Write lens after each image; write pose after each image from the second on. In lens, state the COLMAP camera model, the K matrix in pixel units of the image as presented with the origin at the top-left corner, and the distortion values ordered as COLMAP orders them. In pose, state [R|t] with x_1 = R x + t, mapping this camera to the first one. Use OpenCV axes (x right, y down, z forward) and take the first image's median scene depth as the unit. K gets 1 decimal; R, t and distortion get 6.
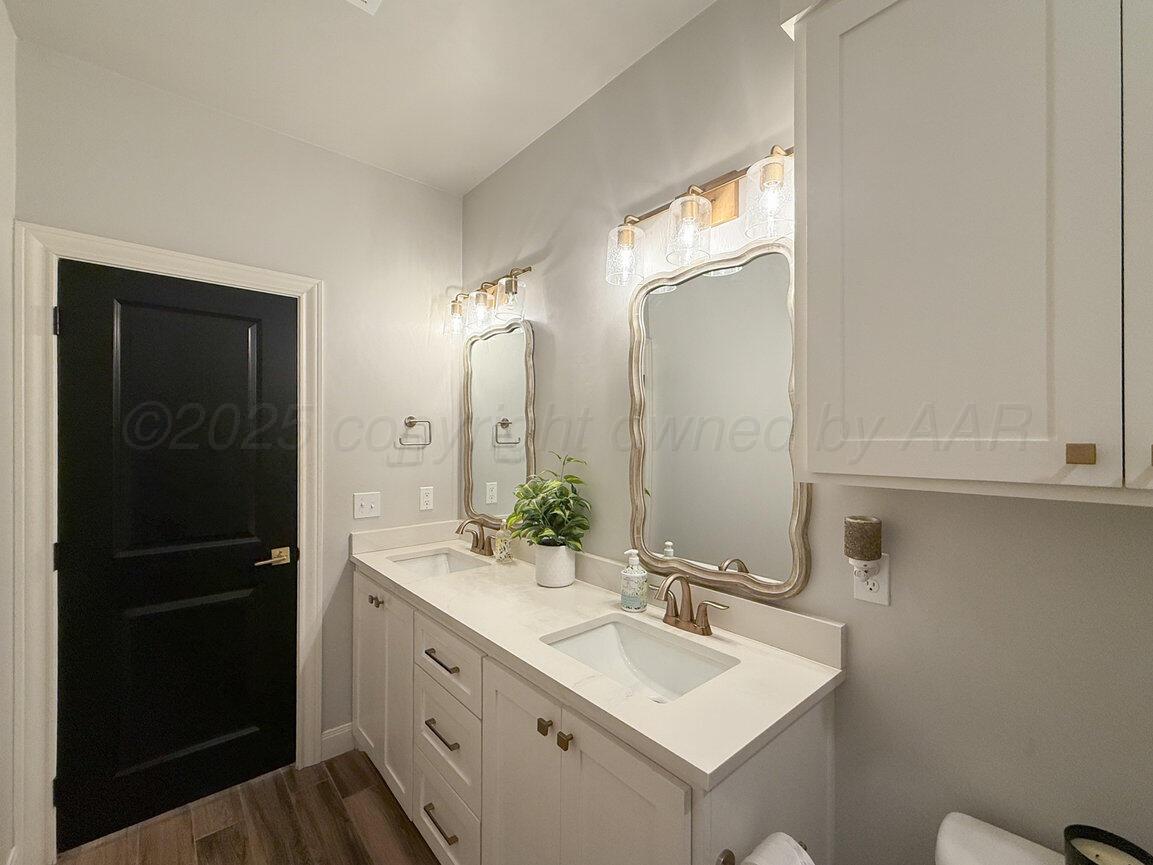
lens RADIAL K [[460.4, 0, 579.0], [0, 460.4, 431.0], [0, 0, 1]] dist [-0.000685, -0.000022]
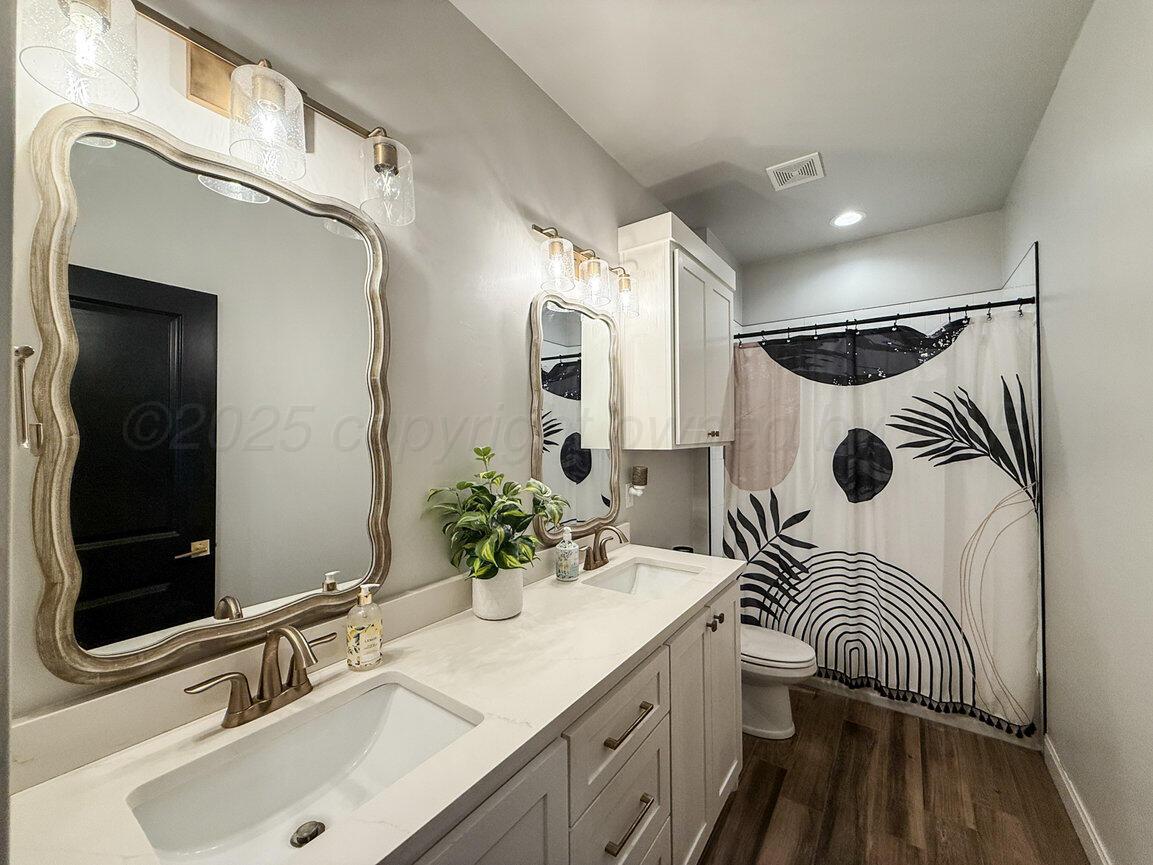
lens RADIAL K [[460.4, 0, 572.4], [0, 460.4, 436.1], [0, 0, 1]] dist [-0.000685, -0.000022]
pose [[-0.209289, 0.012281, 0.977777, -0.638888], [0.008665, 0.999905, -0.010704, 0.035790], [-0.977816, 0.006232, -0.209375, 0.800653]]
